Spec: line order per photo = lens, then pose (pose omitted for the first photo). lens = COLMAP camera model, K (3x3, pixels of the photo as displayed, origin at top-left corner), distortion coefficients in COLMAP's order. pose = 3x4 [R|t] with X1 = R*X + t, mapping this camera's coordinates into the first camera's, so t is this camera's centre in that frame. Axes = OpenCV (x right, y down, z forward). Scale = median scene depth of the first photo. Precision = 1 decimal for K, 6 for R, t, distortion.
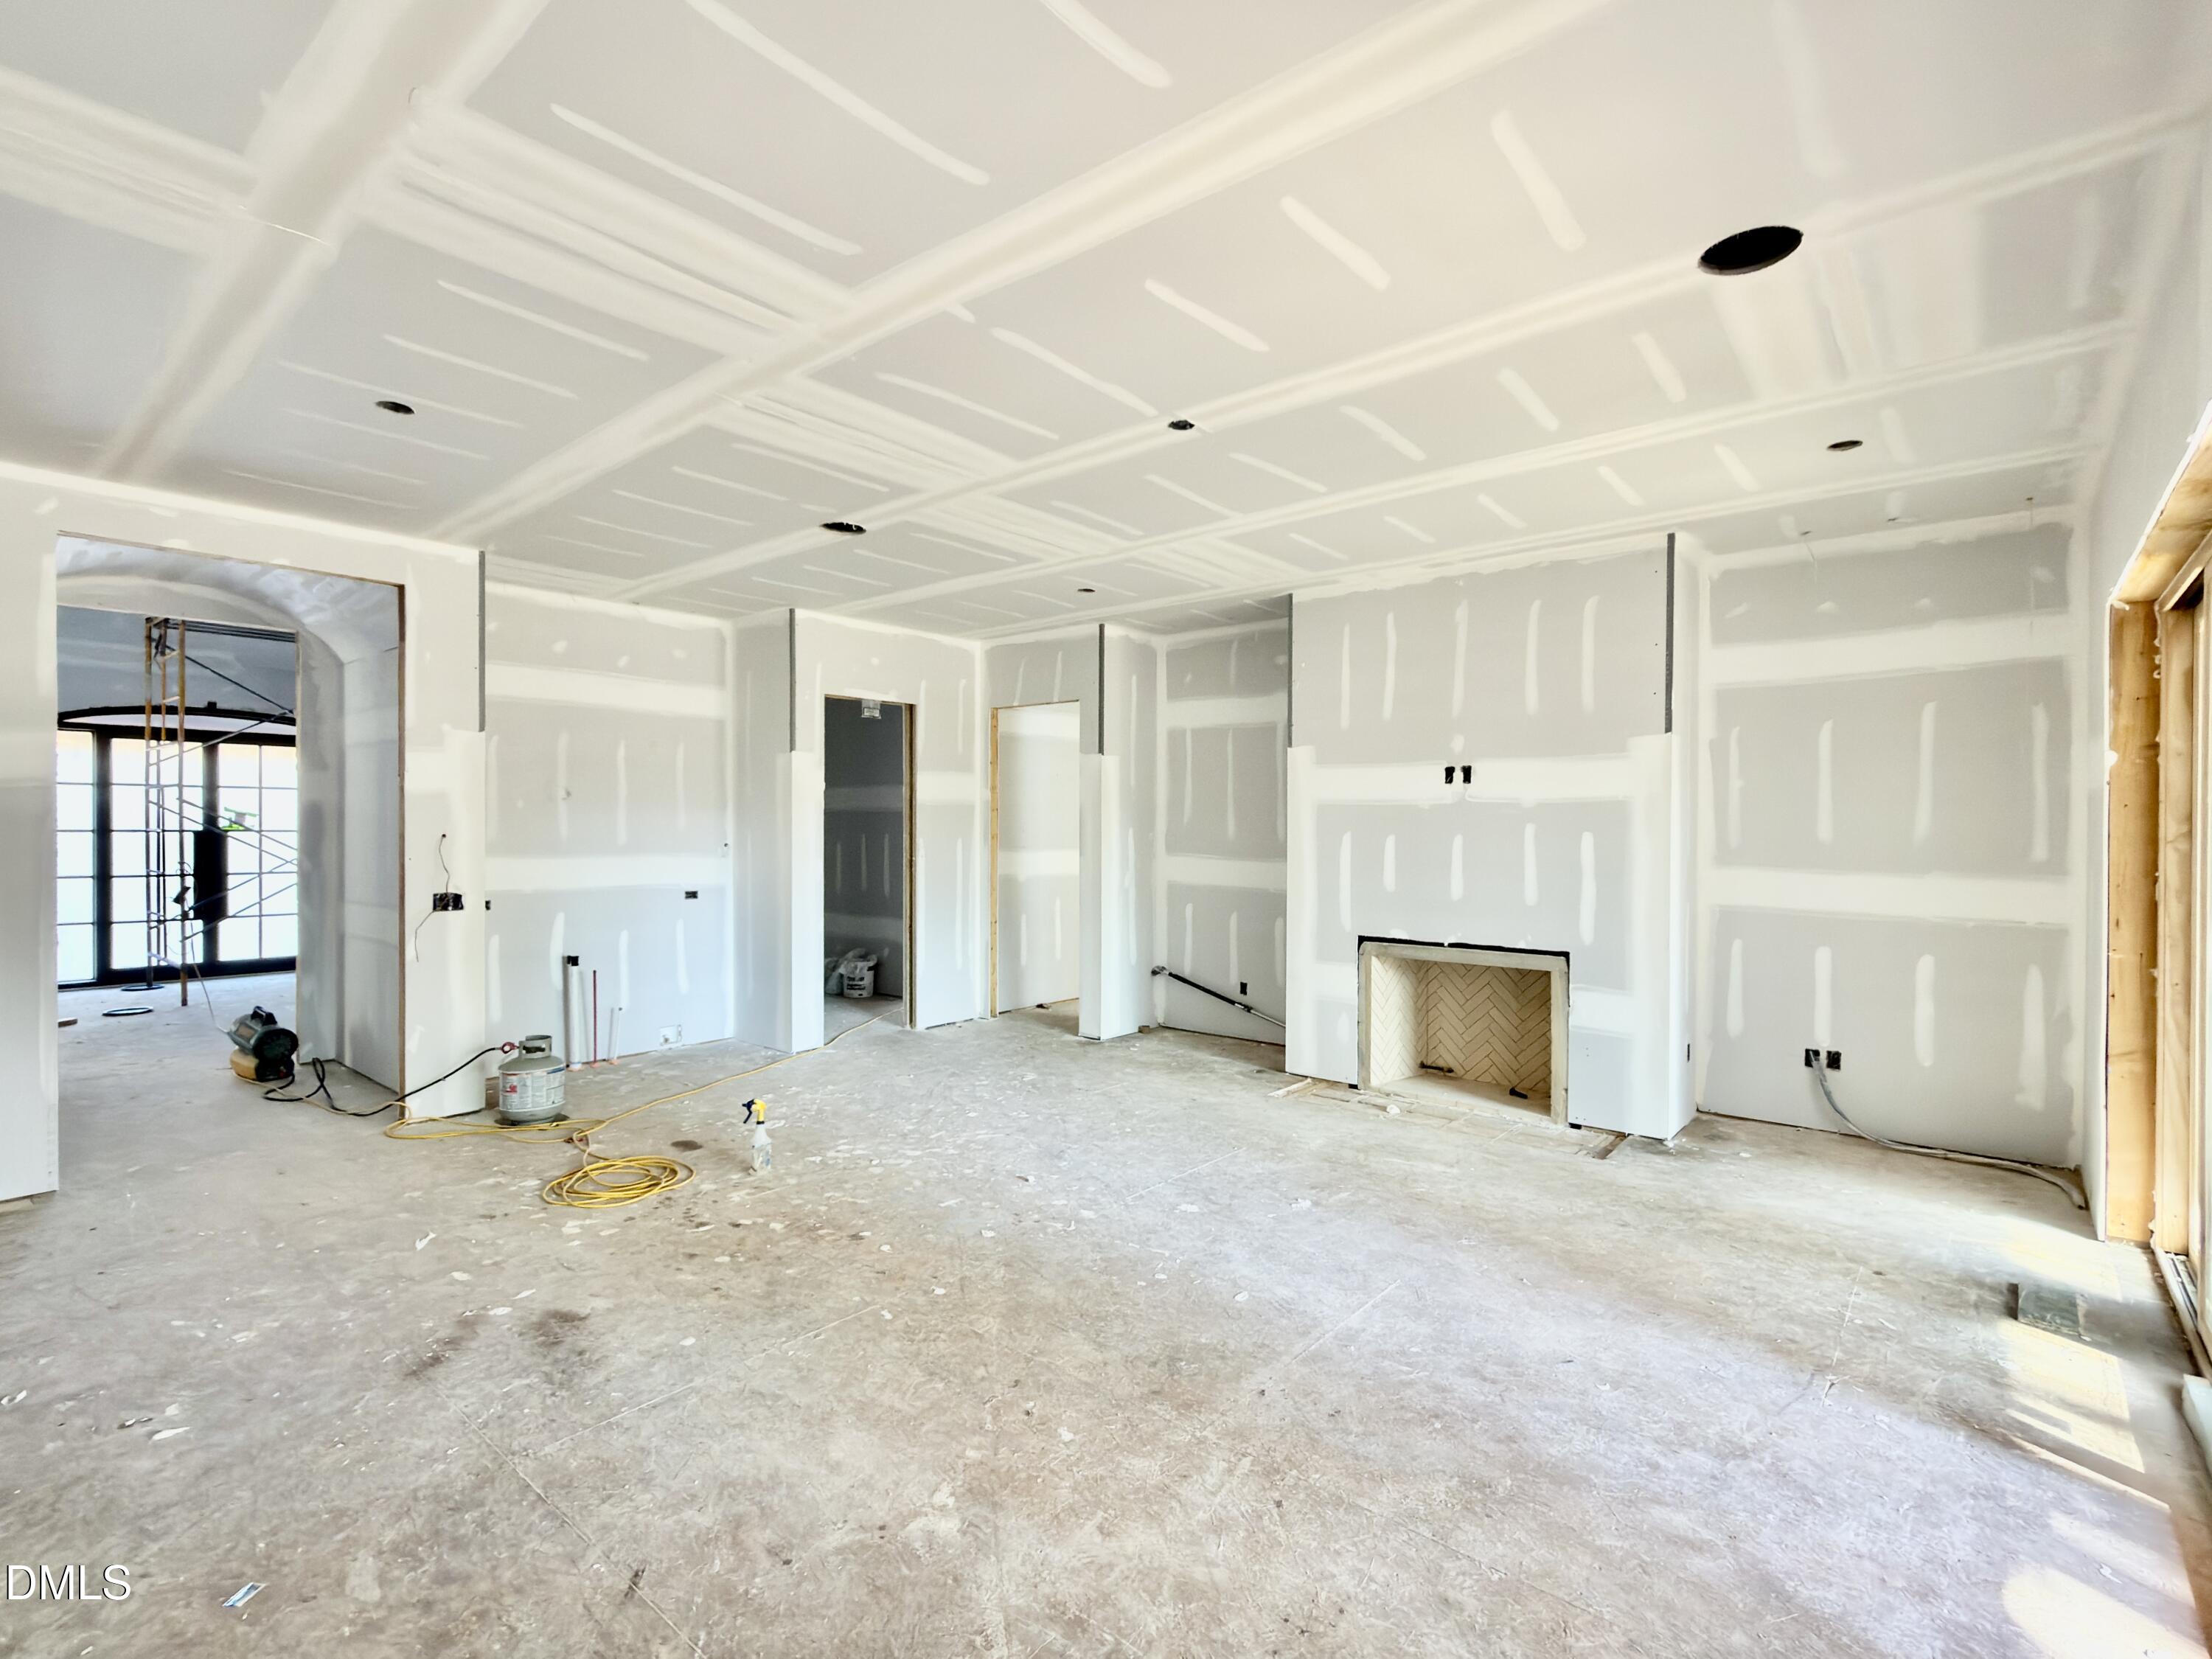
lens RADIAL K [[1046.2, 0, 1106.0], [0, 1046.2, 829.5], [0, 0, 1]] dist [-0.001110, 0.001187]
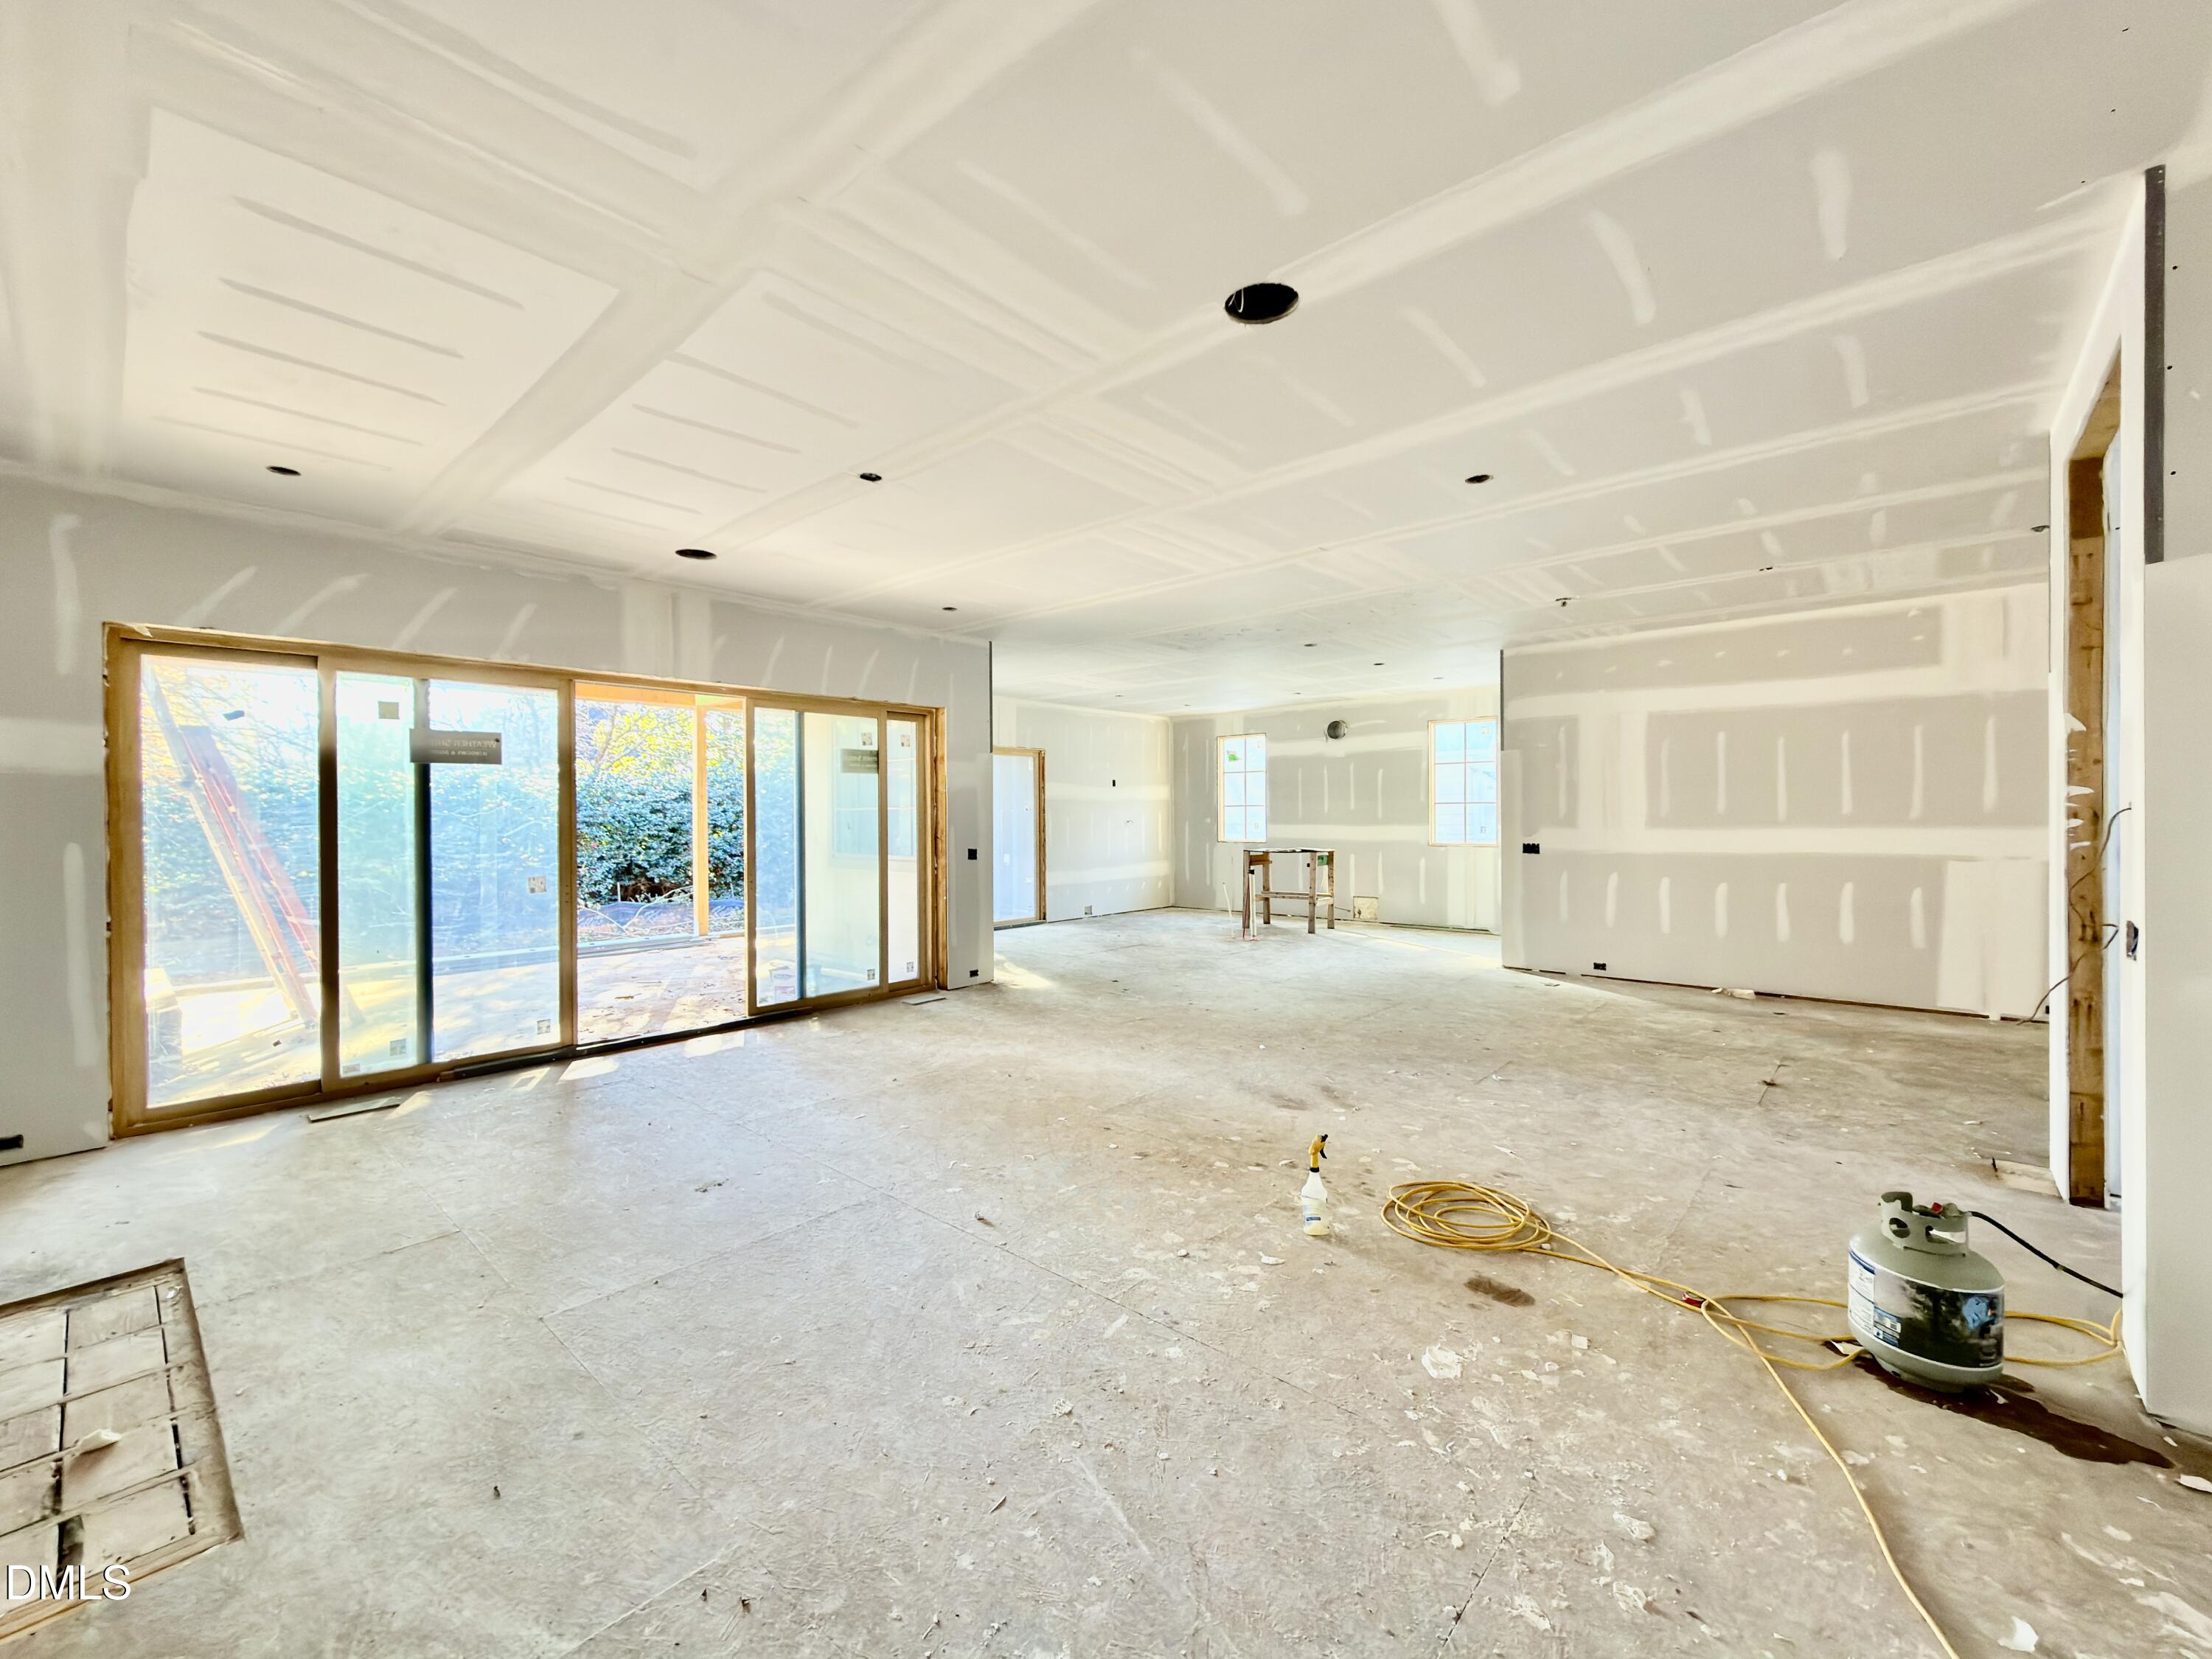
lens RADIAL K [[907.9, 0, 1105.5], [0, 907.9, 823.1], [0, 0, 1]] dist [0.000690, 0.000293]
pose [[-0.999607, 0.002044, 0.027950, -0.179908], [0.002395, 0.999918, 0.012555, 0.007833], [-0.027922, 0.012617, -0.999530, 1.590683]]
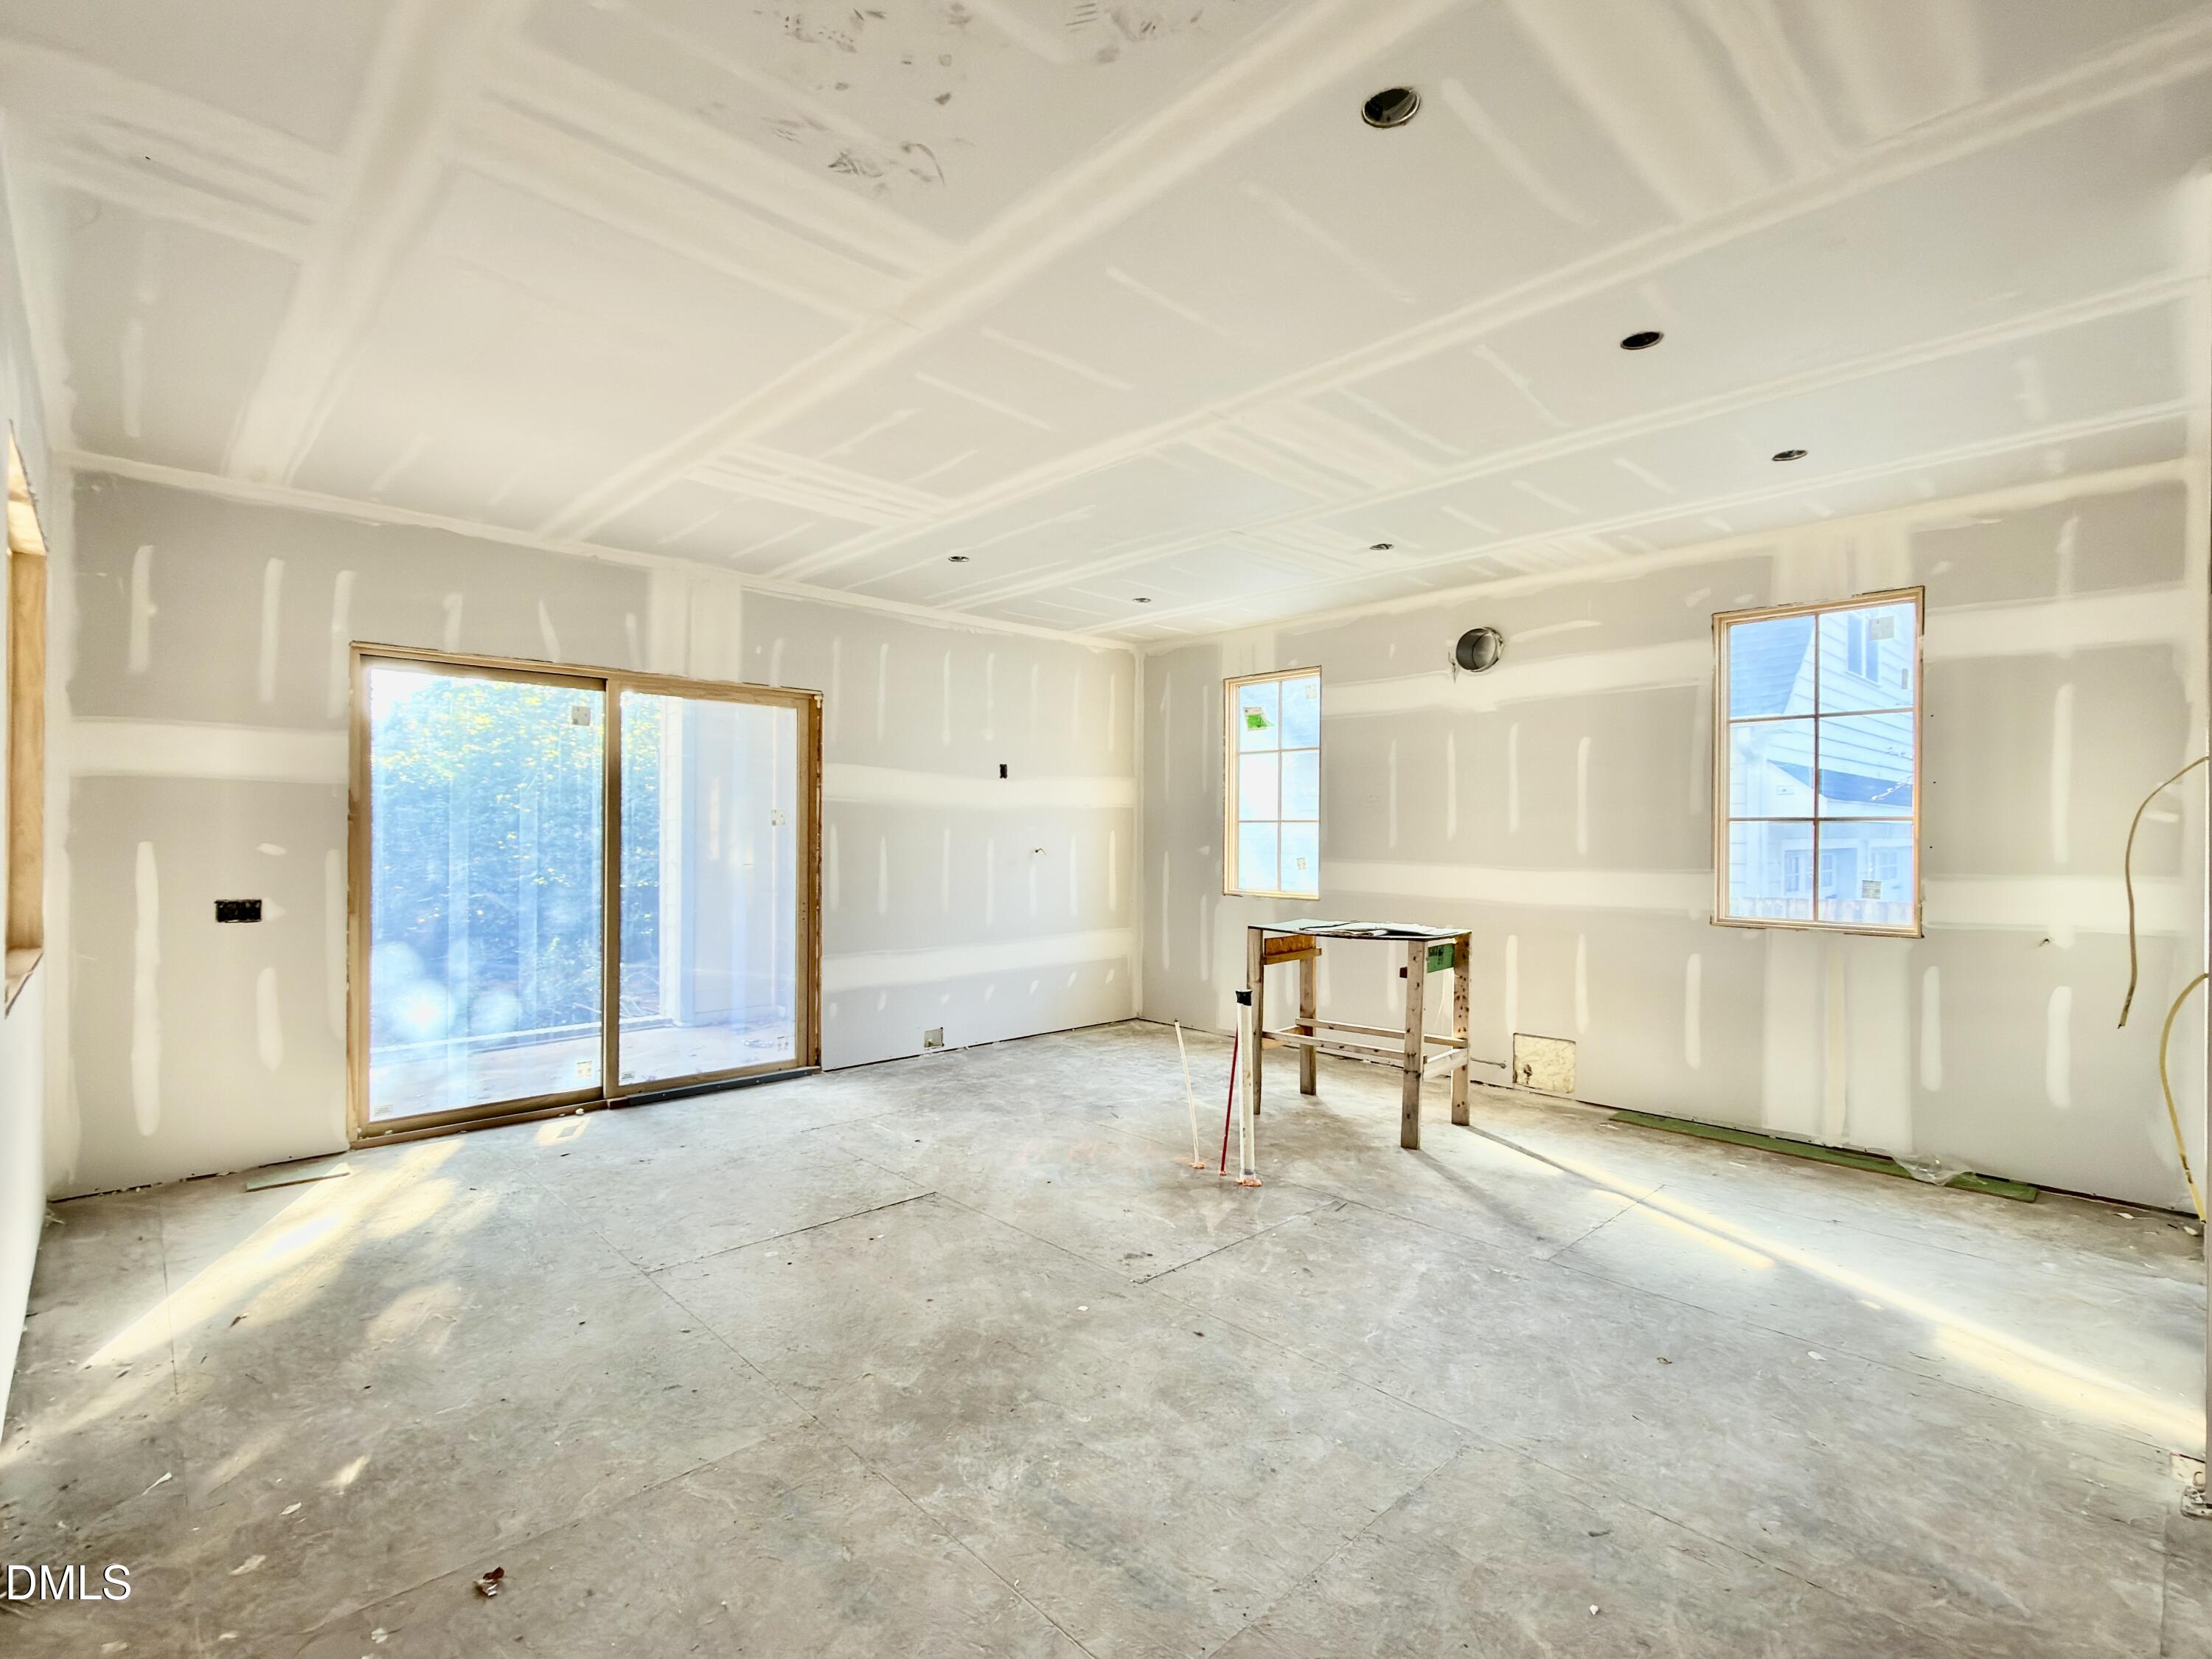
lens RADIAL K [[1038.0, 0, 1102.6], [0, 1038.0, 832.4], [0, 0, 1]] dist [-0.001092, -0.000492]
pose [[-0.993647, -0.010159, 0.112081, -0.442812], [-0.009784, 0.999945, 0.003899, 0.003783], [-0.112114, 0.002778, -0.993691, 0.353057]]
